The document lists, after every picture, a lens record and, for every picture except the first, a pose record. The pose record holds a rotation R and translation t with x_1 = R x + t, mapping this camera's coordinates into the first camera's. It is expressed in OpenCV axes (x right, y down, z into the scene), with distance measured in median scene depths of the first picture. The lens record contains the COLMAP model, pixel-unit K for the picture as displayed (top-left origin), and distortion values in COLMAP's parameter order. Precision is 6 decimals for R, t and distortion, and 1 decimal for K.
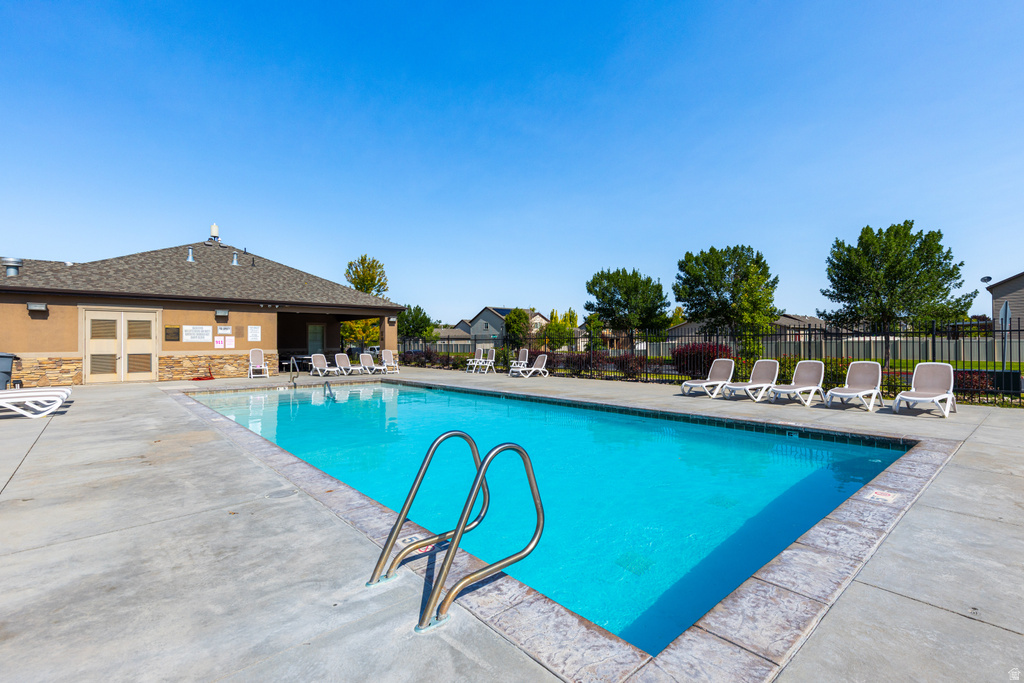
lens RADIAL K [[469.4, 0, 512.9], [0, 469.4, 341.0], [0, 0, 1]] dist [0.004521, -0.000880]
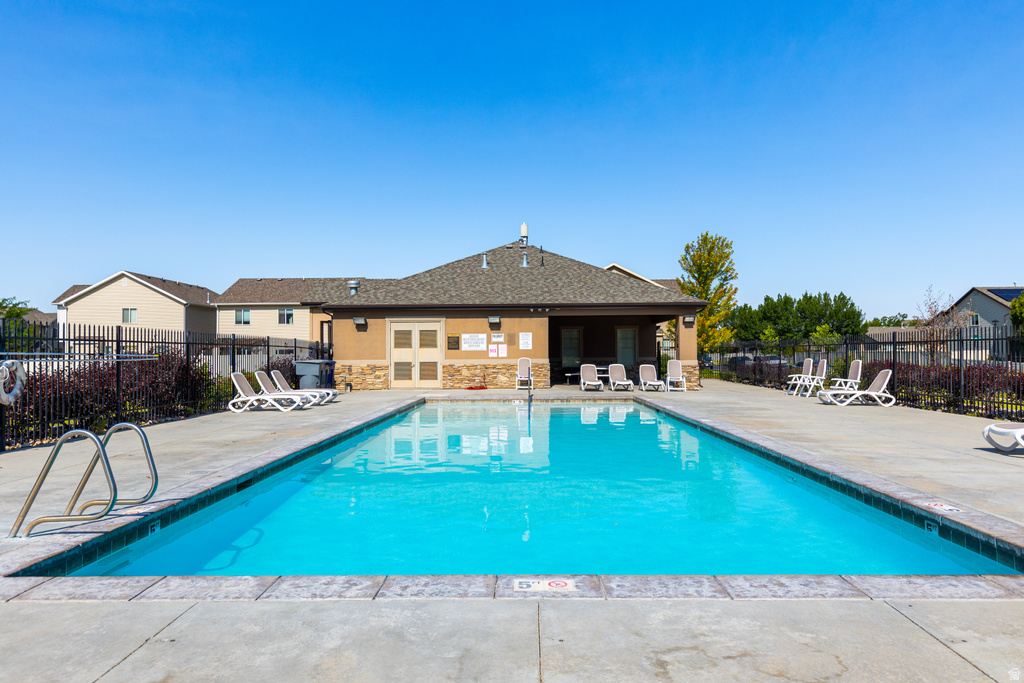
lens RADIAL K [[646.4, 0, 514.1], [0, 646.4, 343.9], [0, 0, 1]] dist [0.010859, -0.003824]
pose [[0.737314, -0.009942, -0.675477, 0.305263], [0.006767, 0.999950, -0.007332, -0.001397], [0.675517, 0.000835, 0.737344, 0.065176]]
